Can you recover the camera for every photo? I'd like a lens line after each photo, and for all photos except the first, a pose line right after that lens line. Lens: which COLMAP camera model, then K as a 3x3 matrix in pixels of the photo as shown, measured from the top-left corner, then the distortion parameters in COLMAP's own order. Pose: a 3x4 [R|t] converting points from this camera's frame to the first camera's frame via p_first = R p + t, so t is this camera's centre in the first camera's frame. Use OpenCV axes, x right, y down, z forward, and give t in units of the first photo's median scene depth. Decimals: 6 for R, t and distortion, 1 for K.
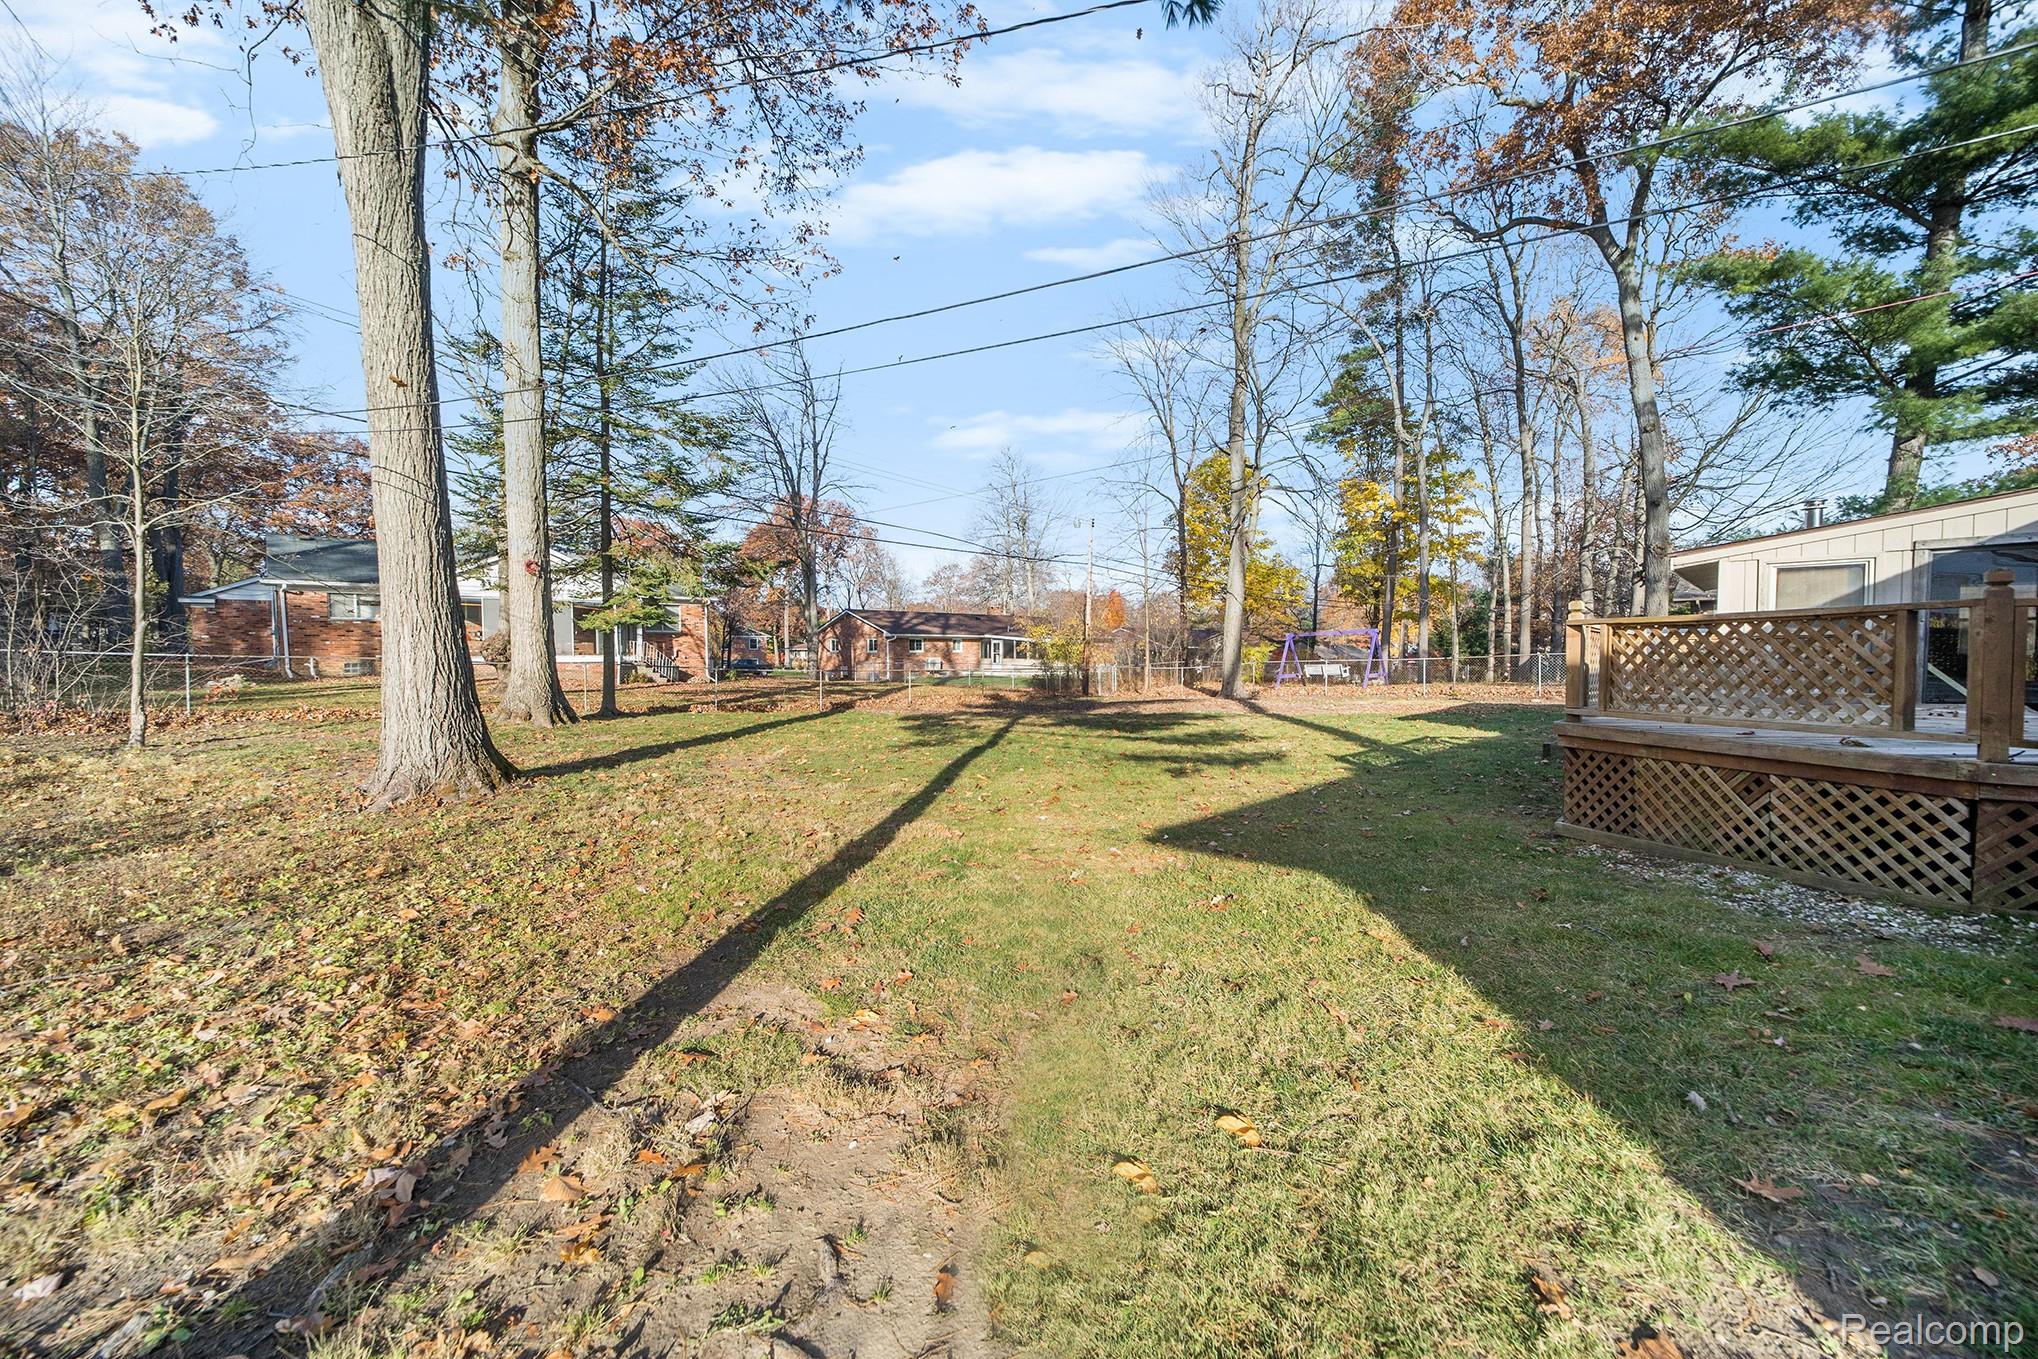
lens RADIAL K [[810.0, 0, 966.3], [0, 810.0, 671.4], [0, 0, 1]] dist [-0.018668, 0.002656]
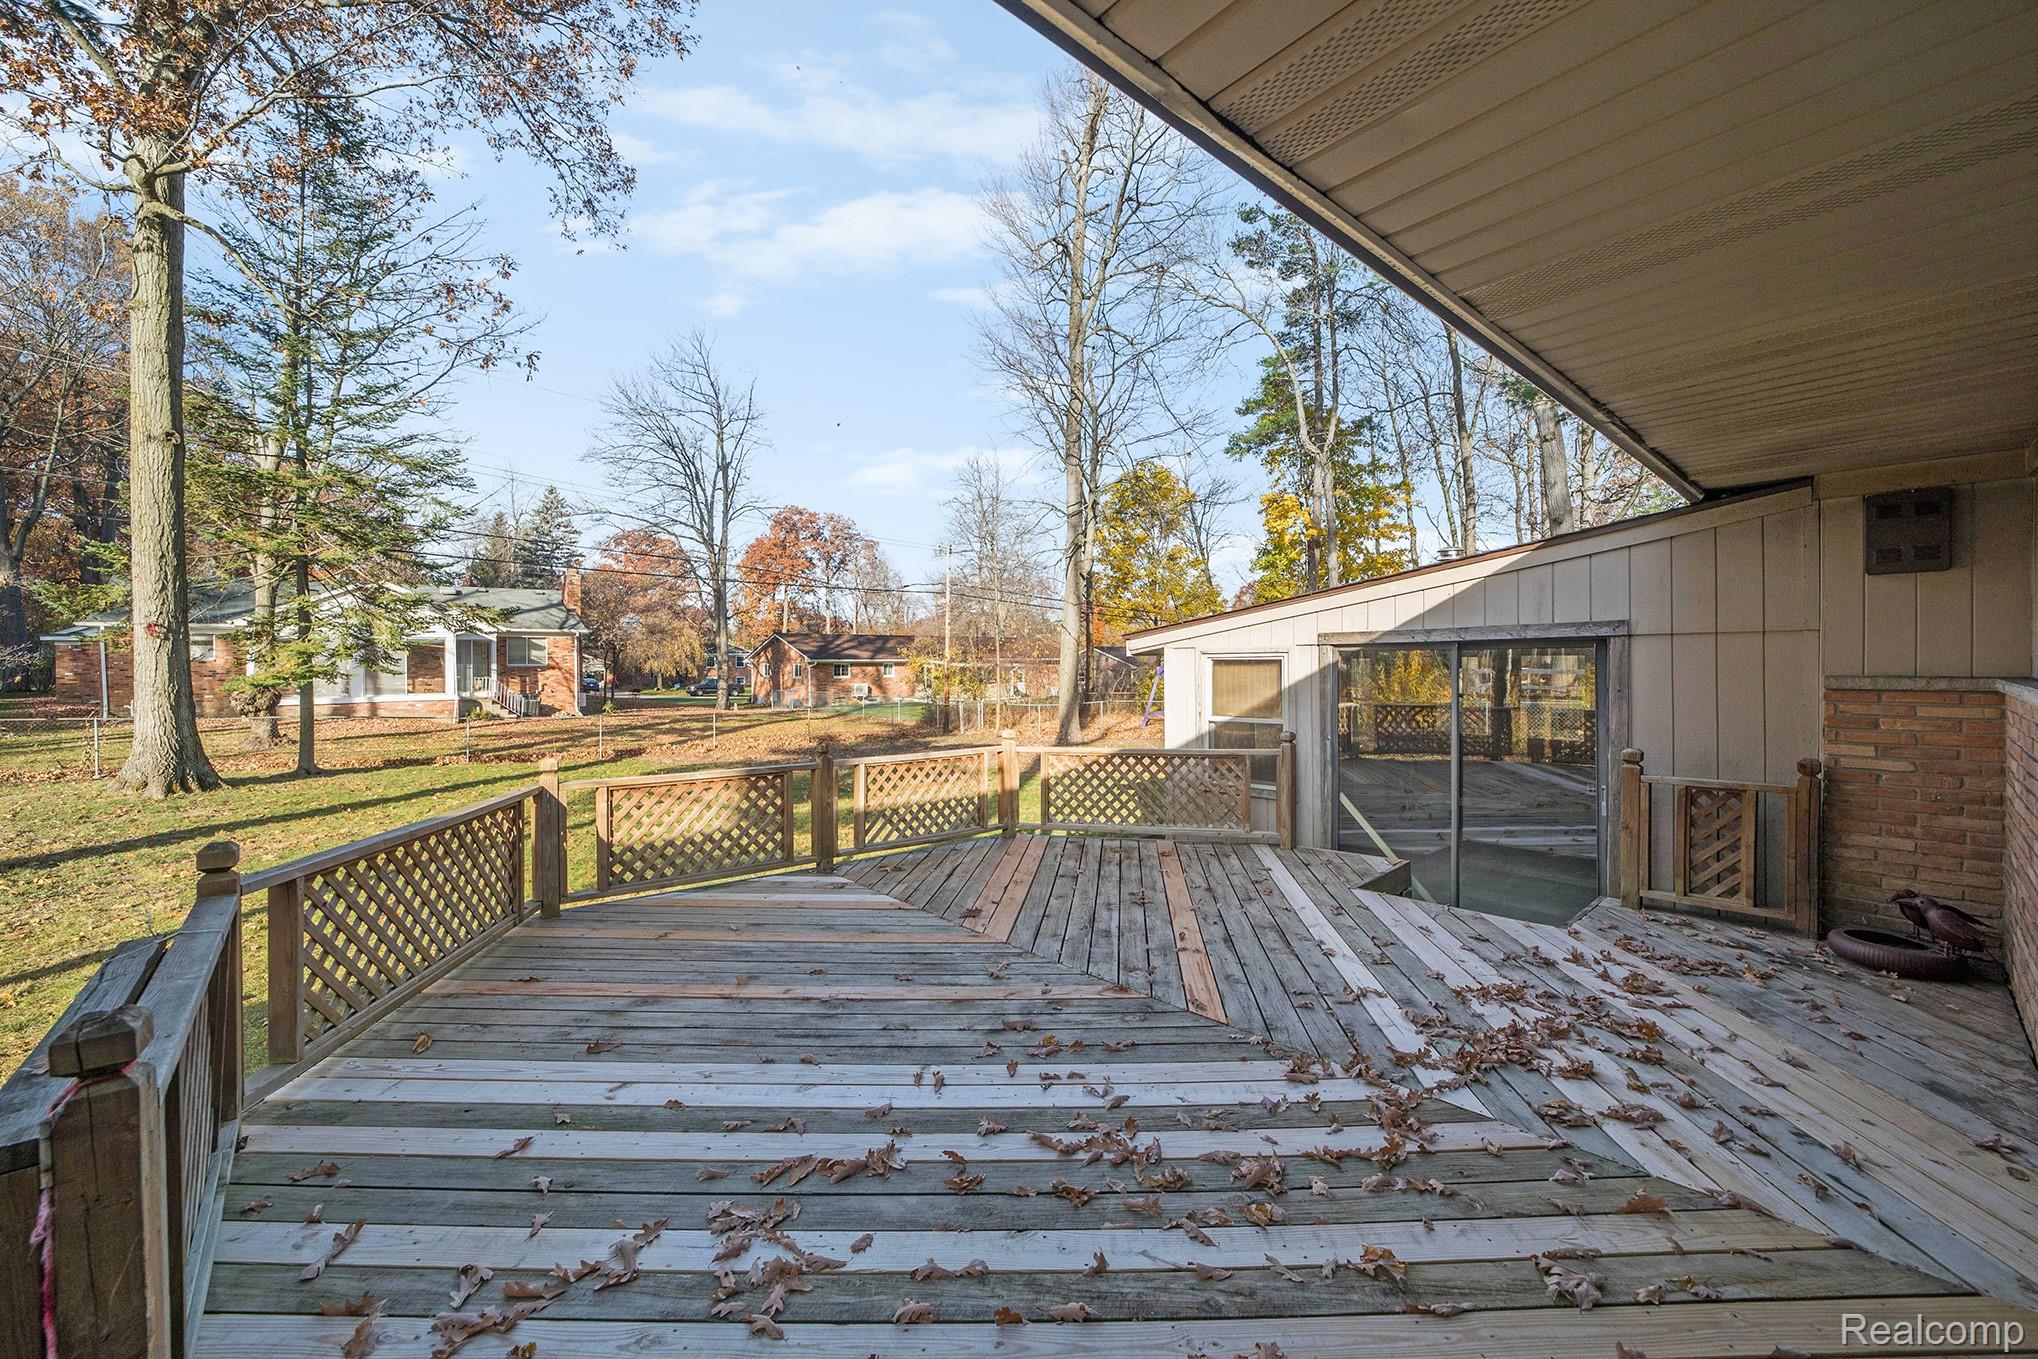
lens RADIAL K [[810.0, 0, 1077.3], [0, 810.0, 661.1], [0, 0, 1]] dist [-0.018668, 0.002656]
pose [[0.998233, -0.003917, -0.059296, 0.303758], [0.003547, 0.999974, -0.006335, -0.040250], [0.059319, 0.006113, 0.998220, 0.061761]]
